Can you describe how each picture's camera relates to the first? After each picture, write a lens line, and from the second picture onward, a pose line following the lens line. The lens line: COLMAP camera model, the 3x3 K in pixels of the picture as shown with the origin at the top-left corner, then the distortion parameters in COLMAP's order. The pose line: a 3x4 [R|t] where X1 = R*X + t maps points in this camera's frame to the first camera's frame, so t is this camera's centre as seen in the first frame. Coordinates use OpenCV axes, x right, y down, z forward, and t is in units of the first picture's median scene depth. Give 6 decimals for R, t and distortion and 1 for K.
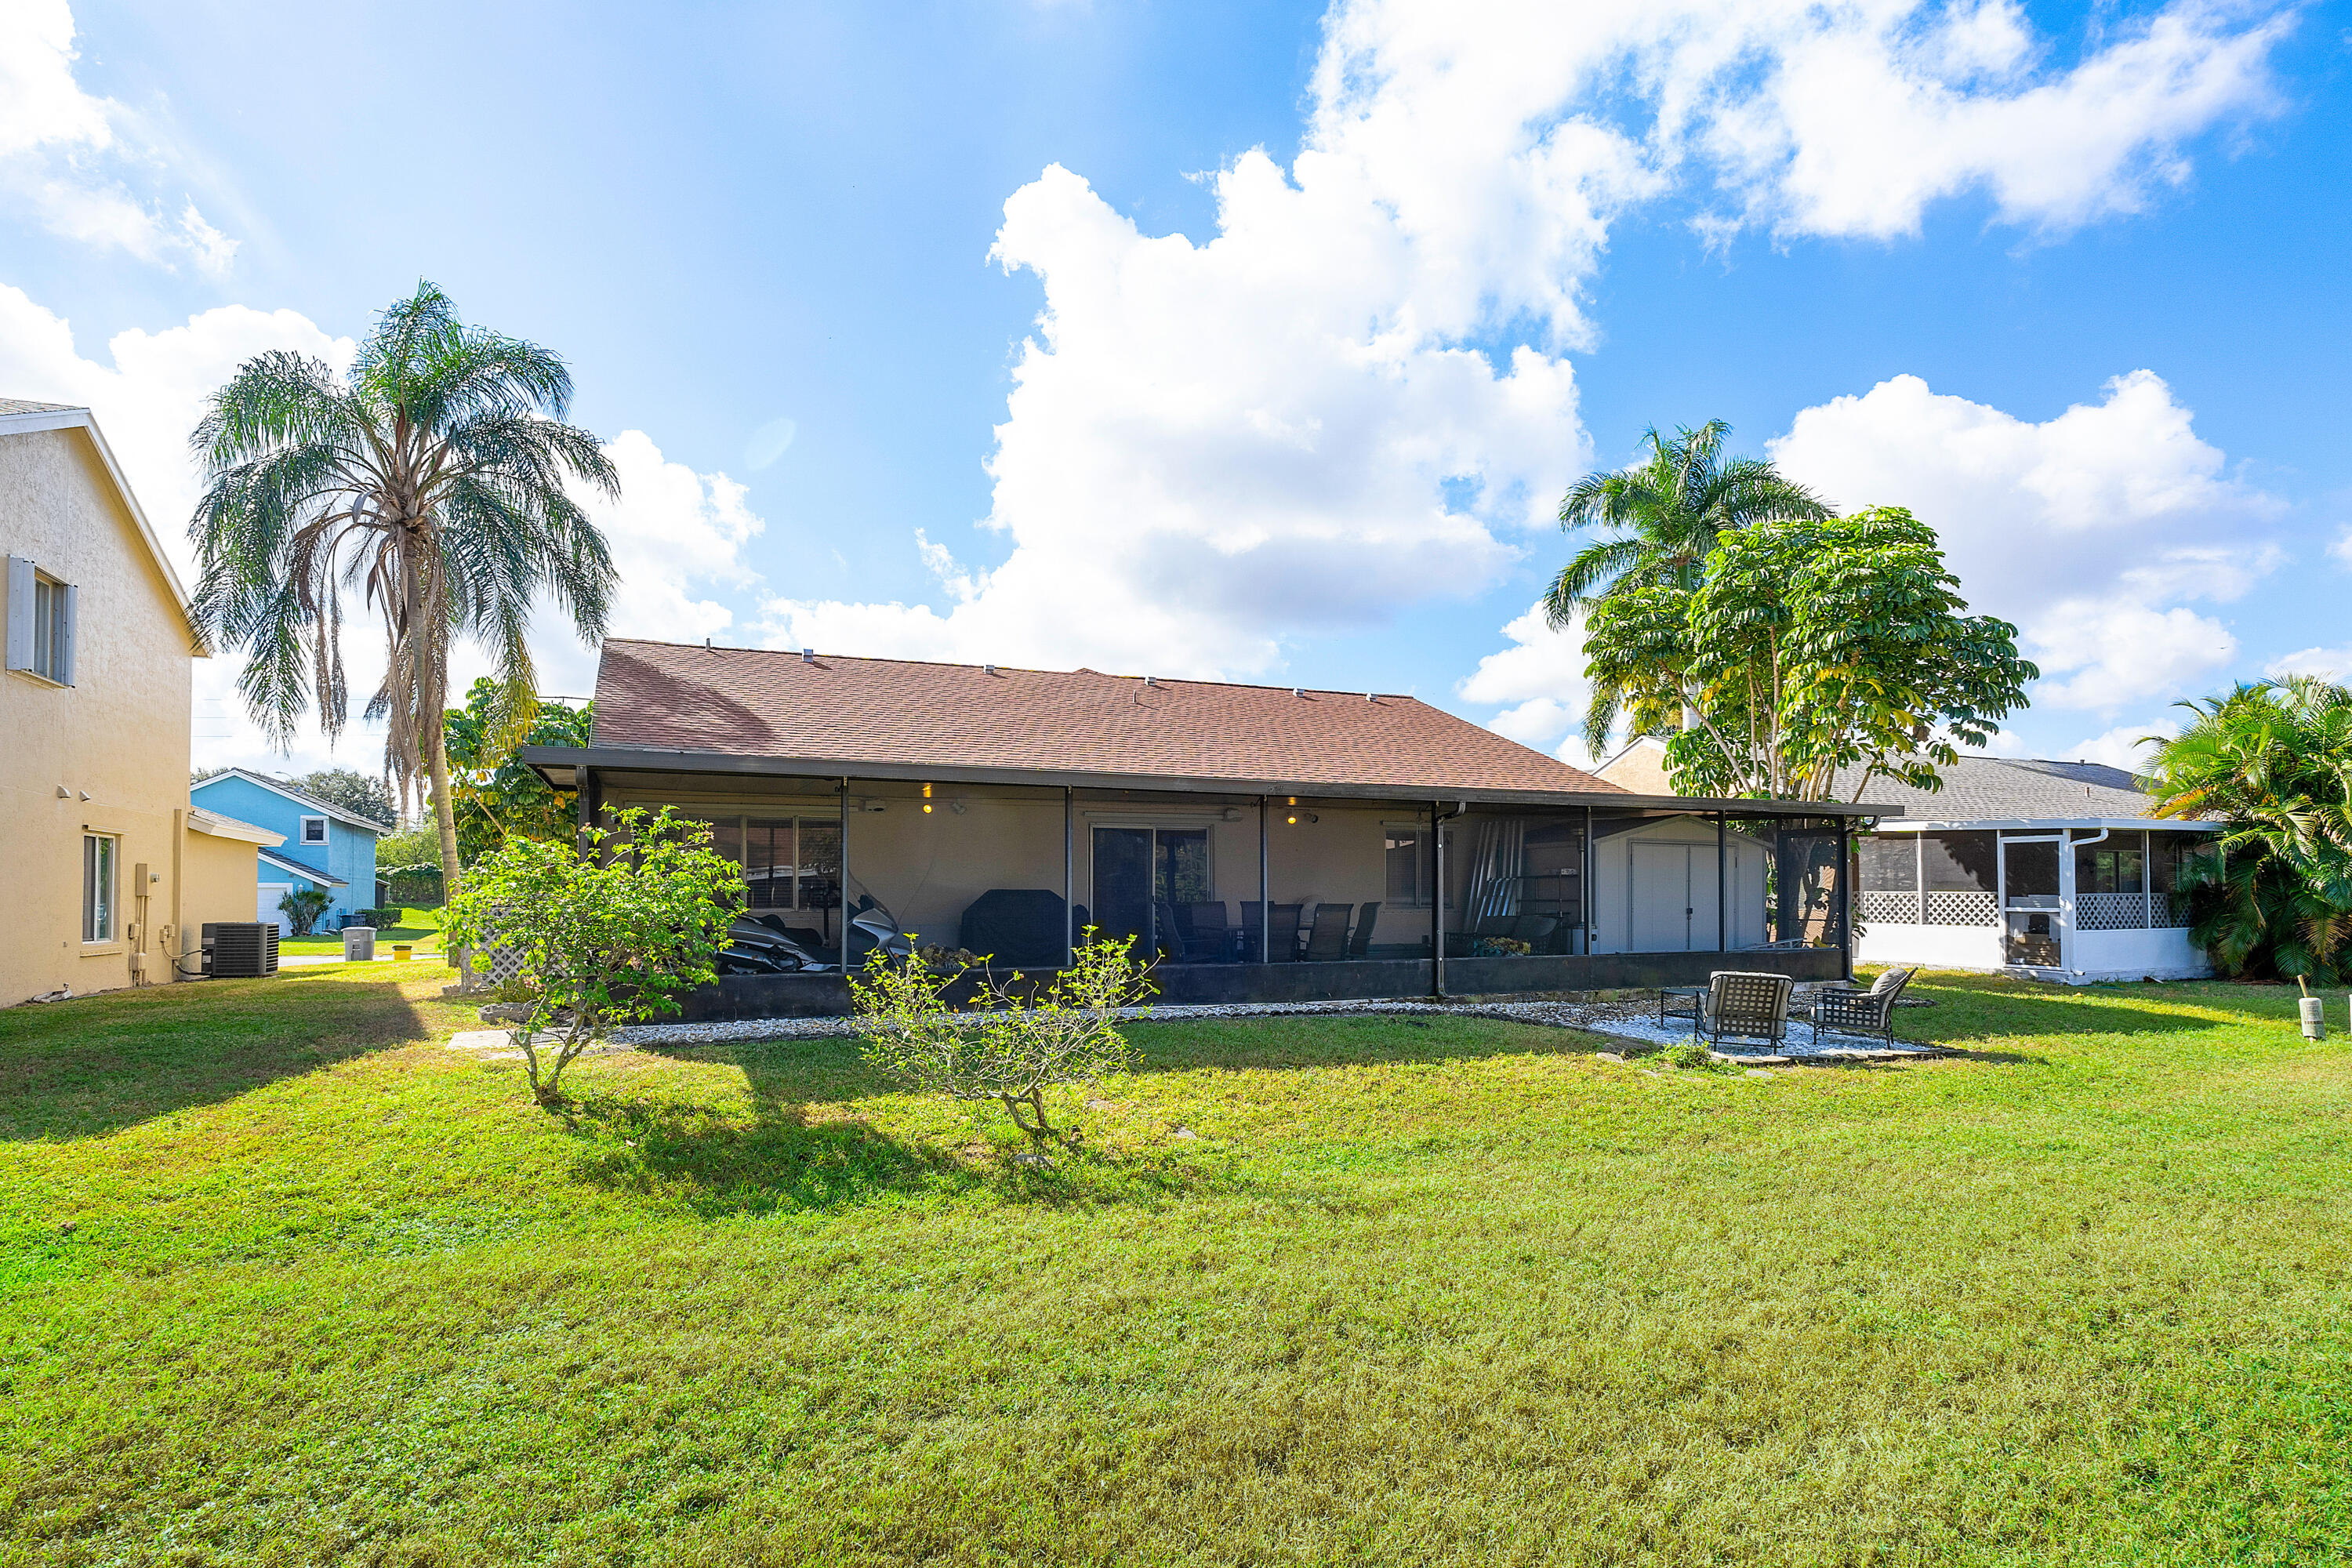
lens RADIAL K [[1224.7, 0, 1163.1], [0, 1224.7, 805.5], [0, 0, 1]] dist [0.002777, 0.000255]
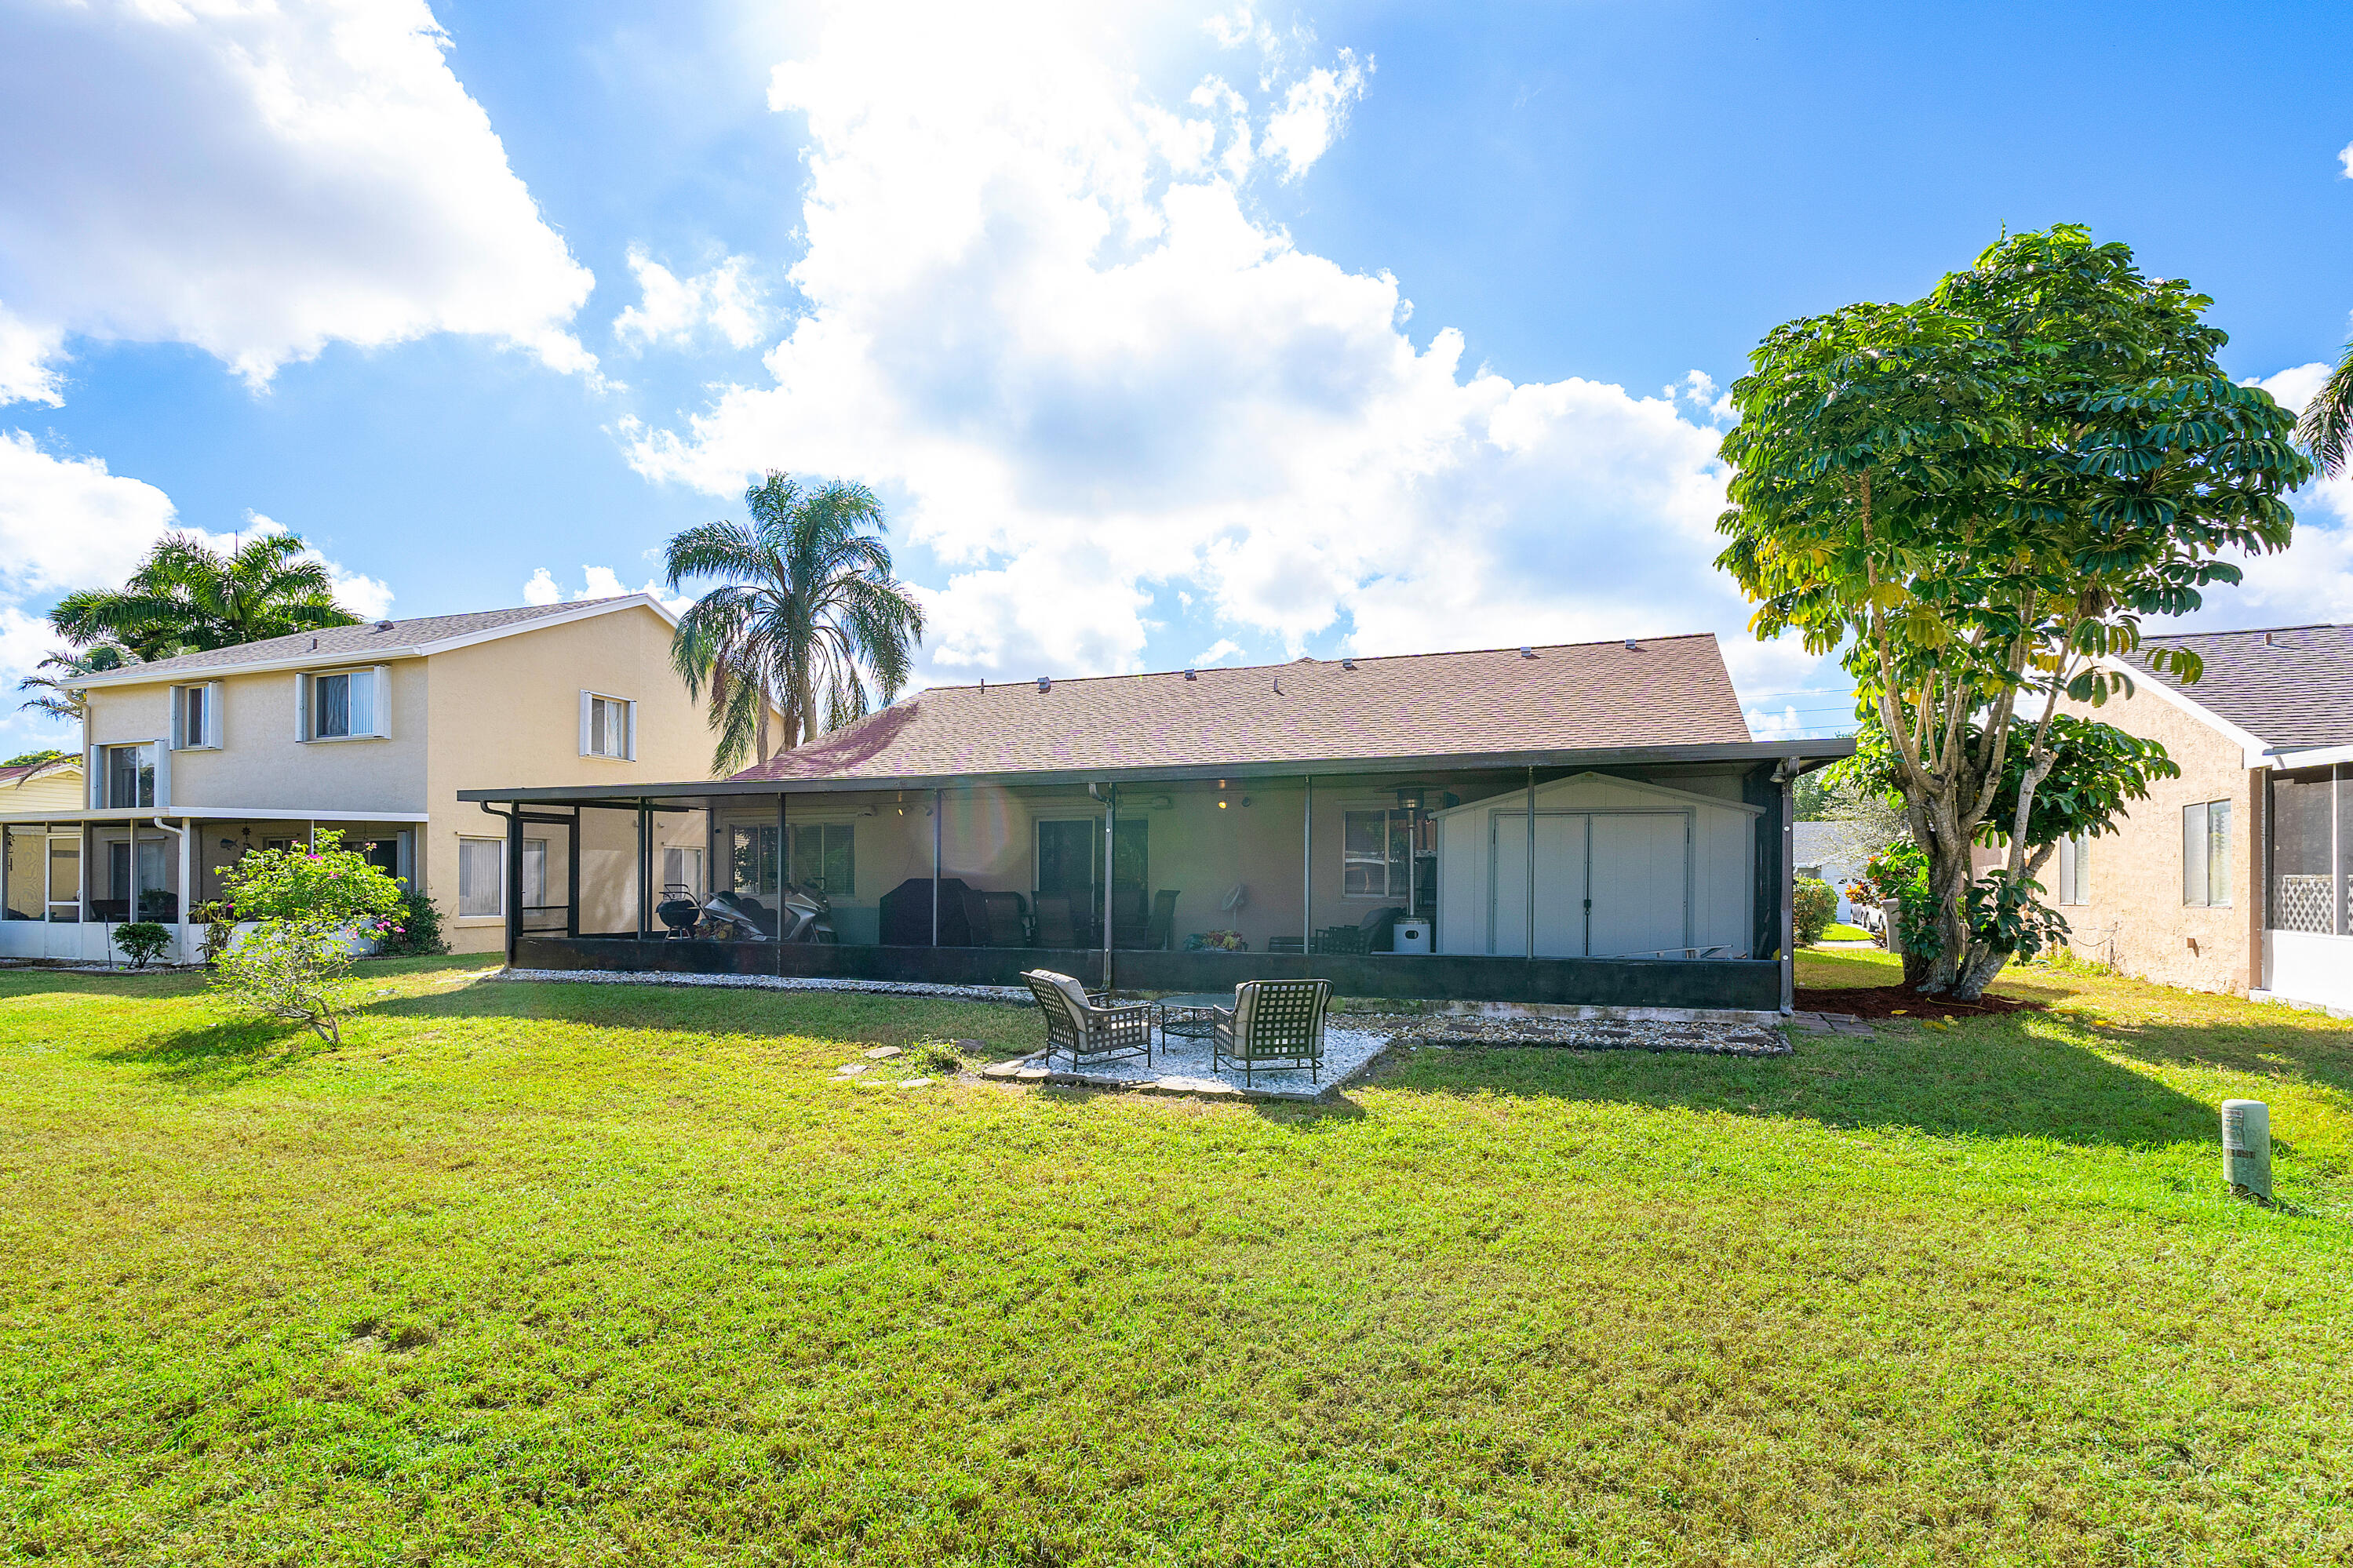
lens RADIAL K [[1225.0, 0, 1163.6], [0, 1225.0, 805.5], [0, 0, 1]] dist [0.002777, 0.000255]
pose [[0.707835, -0.046861, -0.704822, 0.778392], [0.049969, 0.998619, -0.016211, 0.026852], [0.704608, -0.023744, 0.709199, 0.309491]]
